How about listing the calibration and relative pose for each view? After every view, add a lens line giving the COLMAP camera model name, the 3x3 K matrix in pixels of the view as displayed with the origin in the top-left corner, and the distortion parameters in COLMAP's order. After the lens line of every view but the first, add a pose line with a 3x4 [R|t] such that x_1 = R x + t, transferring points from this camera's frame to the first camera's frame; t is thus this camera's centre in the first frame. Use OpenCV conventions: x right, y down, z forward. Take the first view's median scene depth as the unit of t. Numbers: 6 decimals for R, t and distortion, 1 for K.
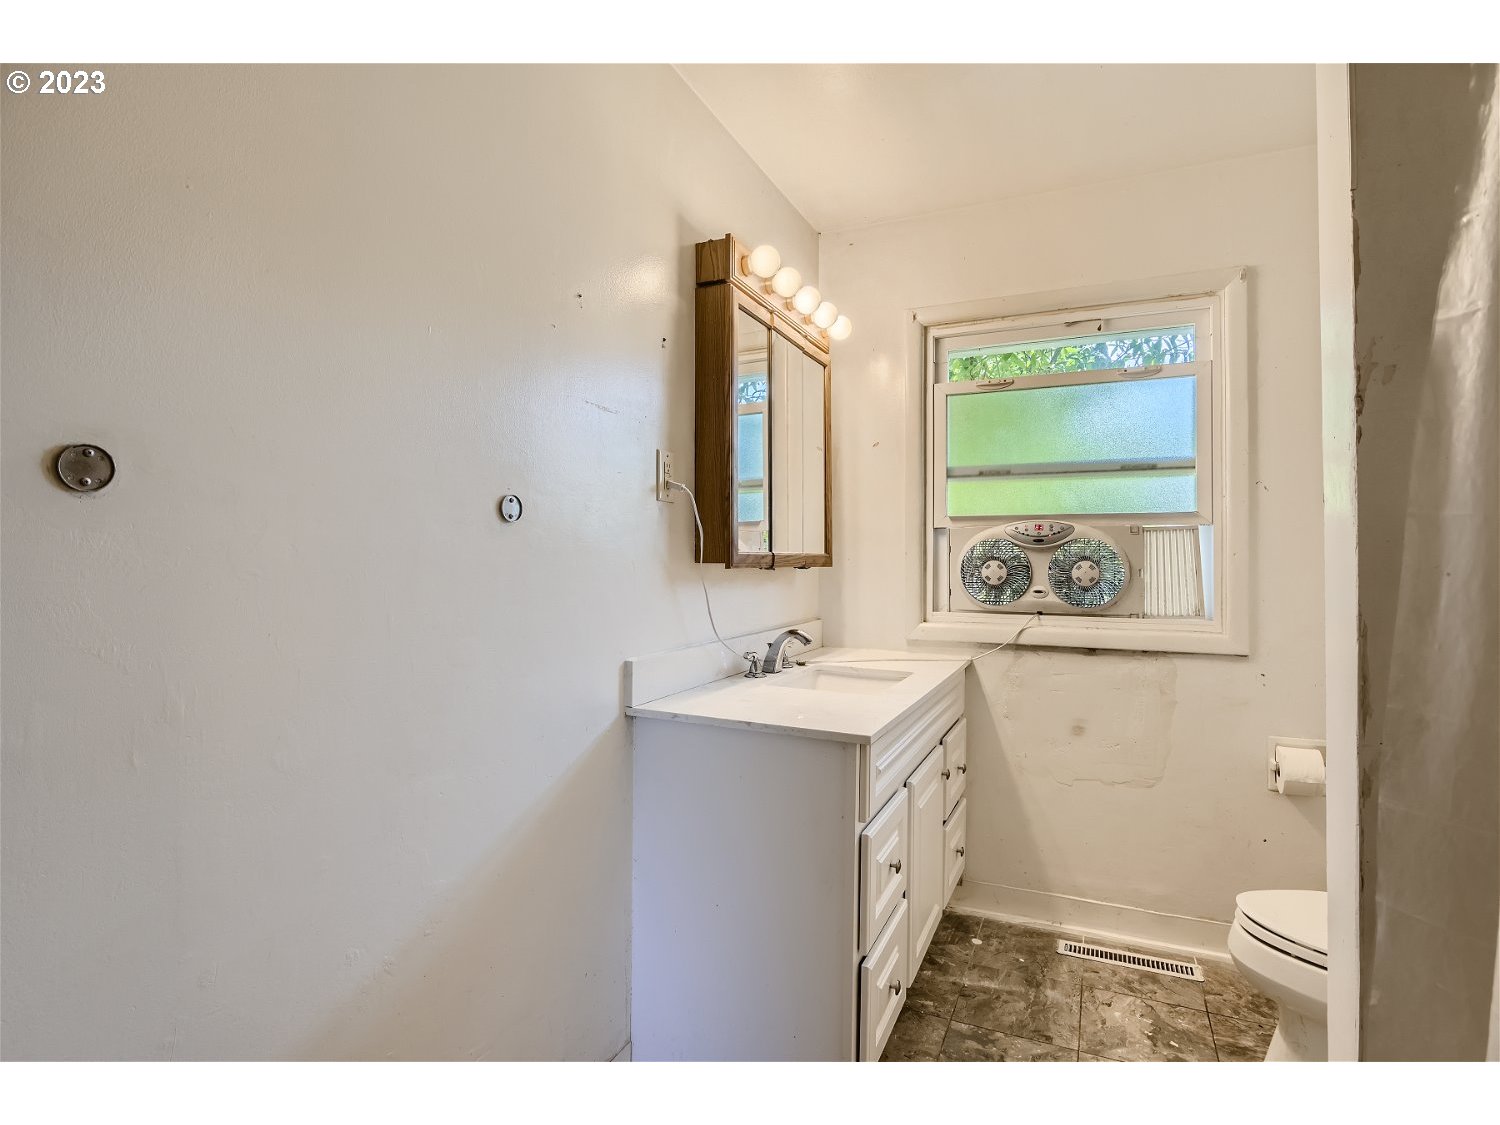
lens RADIAL K [[739.2, 0, 750.0], [0, 739.2, 562.5], [0, 0, 1]] dist [-0.021424, 0.001098]
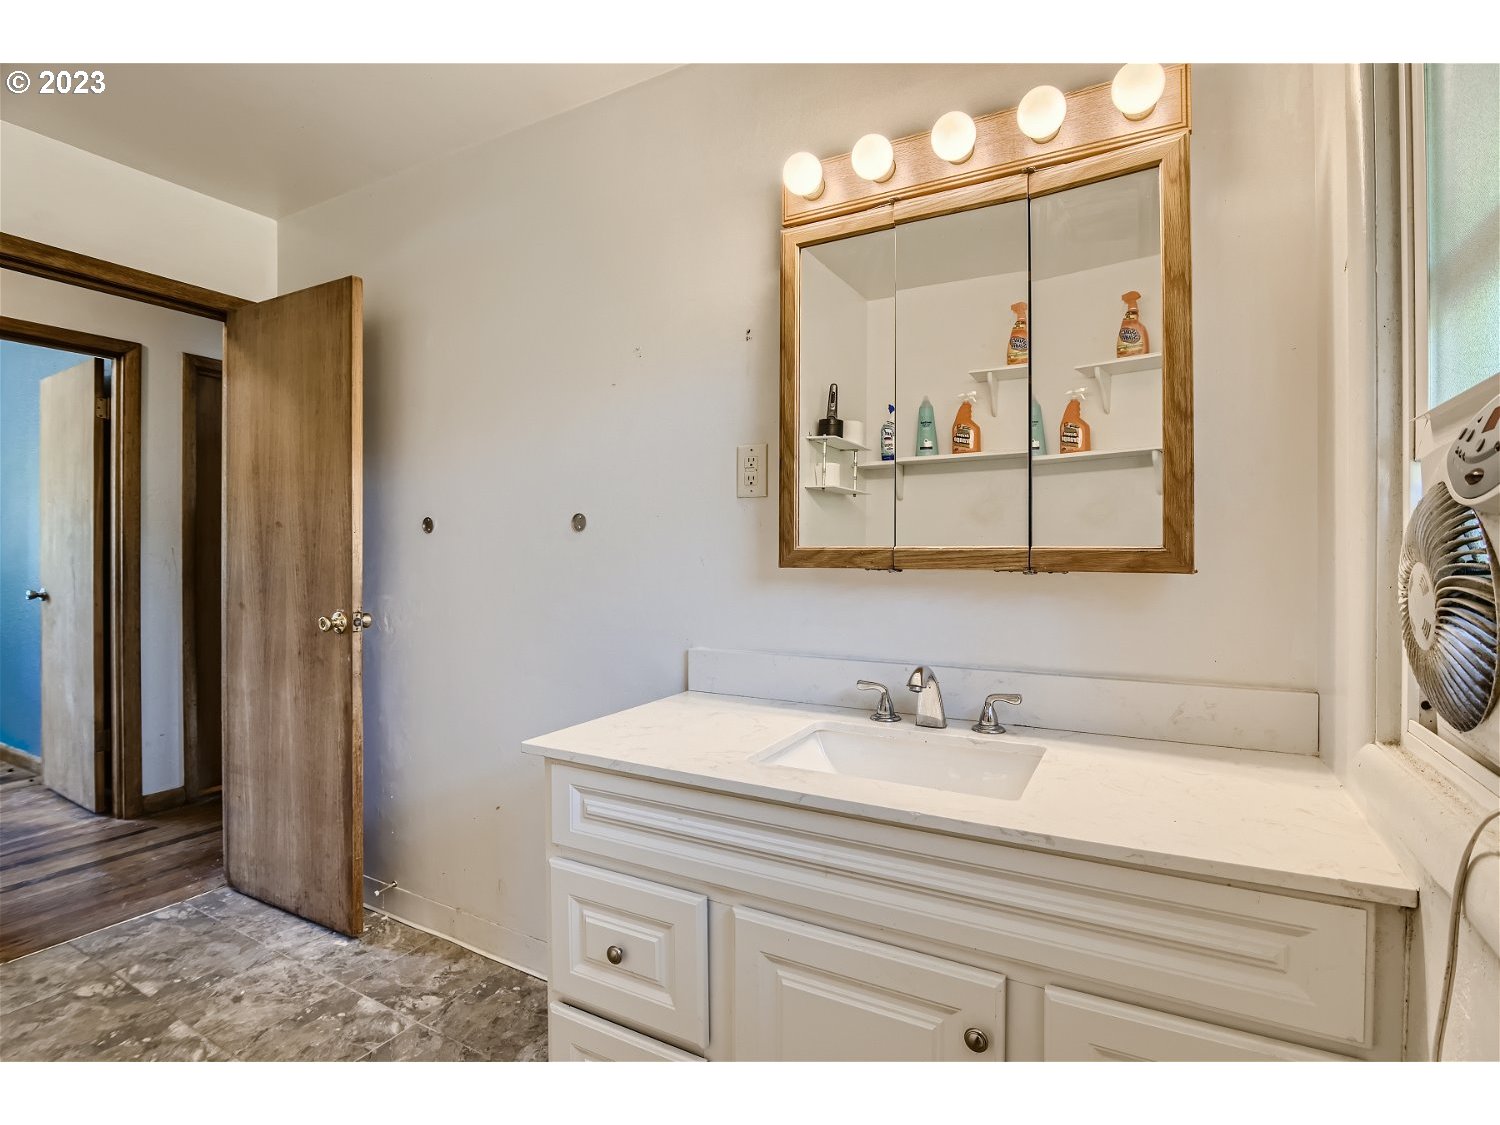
lens RADIAL K [[739.2, 0, 750.0], [0, 739.2, 562.5], [0, 0, 1]] dist [-0.021424, 0.001098]
pose [[-0.073822, 0.006182, -0.997252, 0.763373], [-0.006497, 0.999957, 0.006679, -0.002916], [0.997250, 0.006972, -0.073779, 0.957628]]
